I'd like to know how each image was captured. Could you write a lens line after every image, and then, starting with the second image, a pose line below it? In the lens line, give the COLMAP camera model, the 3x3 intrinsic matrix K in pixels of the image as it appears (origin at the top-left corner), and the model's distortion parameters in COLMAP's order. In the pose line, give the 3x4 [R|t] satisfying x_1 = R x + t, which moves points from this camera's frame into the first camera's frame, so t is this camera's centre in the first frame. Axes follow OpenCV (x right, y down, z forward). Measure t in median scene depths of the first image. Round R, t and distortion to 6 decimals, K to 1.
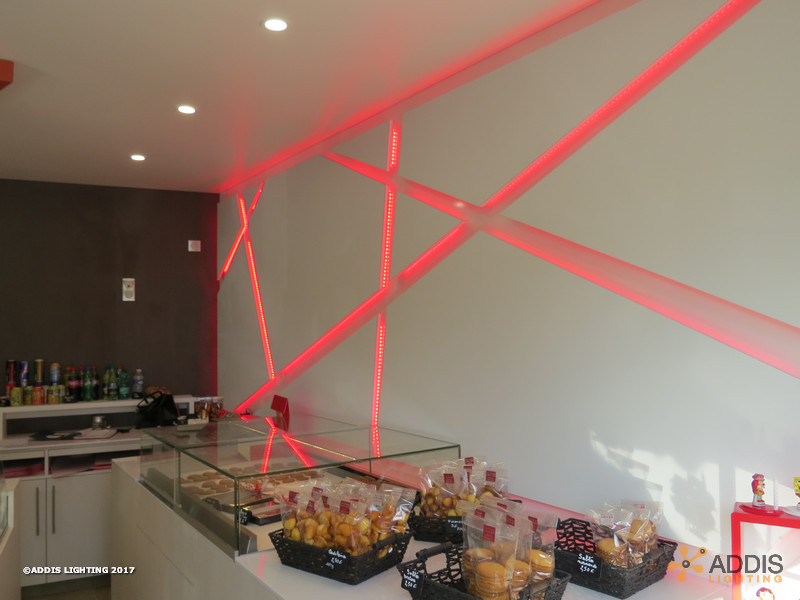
lens RADIAL K [[645.6, 0, 400.0], [0, 645.6, 300.0], [0, 0, 1]] dist [-0.043550, 0.004585]
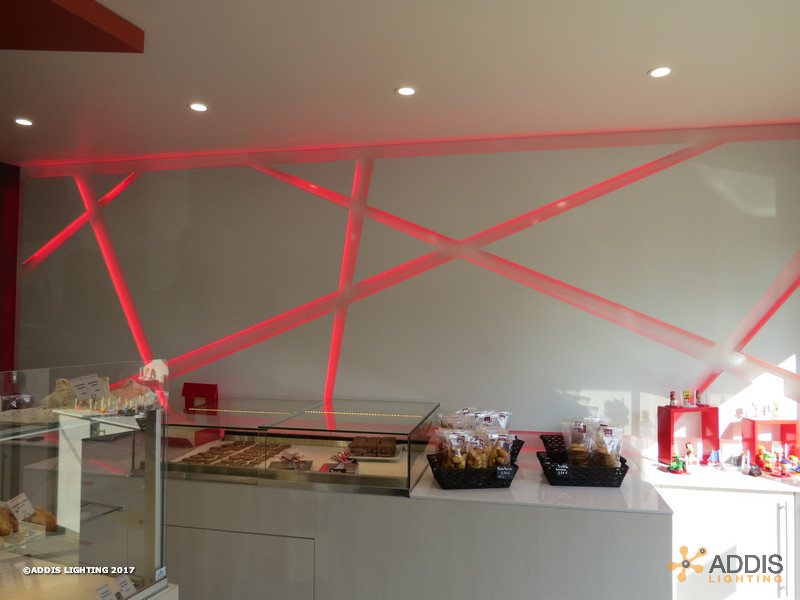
lens RADIAL K [[575.3, 0, 400.0], [0, 575.3, 300.0], [0, 0, 1]] dist [-0.026297, -0.000161]
pose [[0.729728, 0.038722, 0.682640, -1.118068], [-0.041537, 0.999062, -0.012268, 0.016449], [-0.682474, -0.019402, 0.730652, 0.153824]]
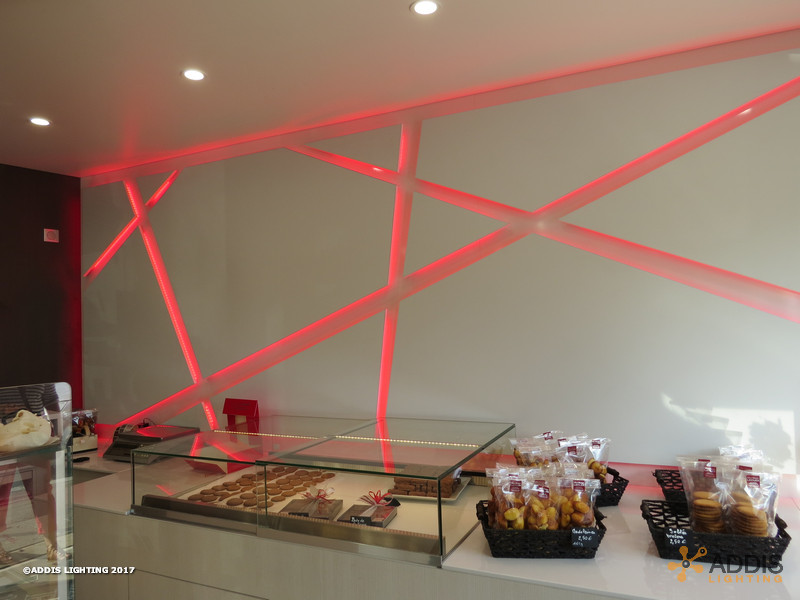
lens RADIAL K [[566.6, 0, 400.0], [0, 566.6, 300.0], [0, 0, 1]] dist [-0.026441, 0.007255]
pose [[0.869640, 0.004622, 0.493664, -0.729774], [0.001287, 0.999932, -0.011628, 0.027521], [-0.493684, 0.010748, 0.869575, 0.314309]]
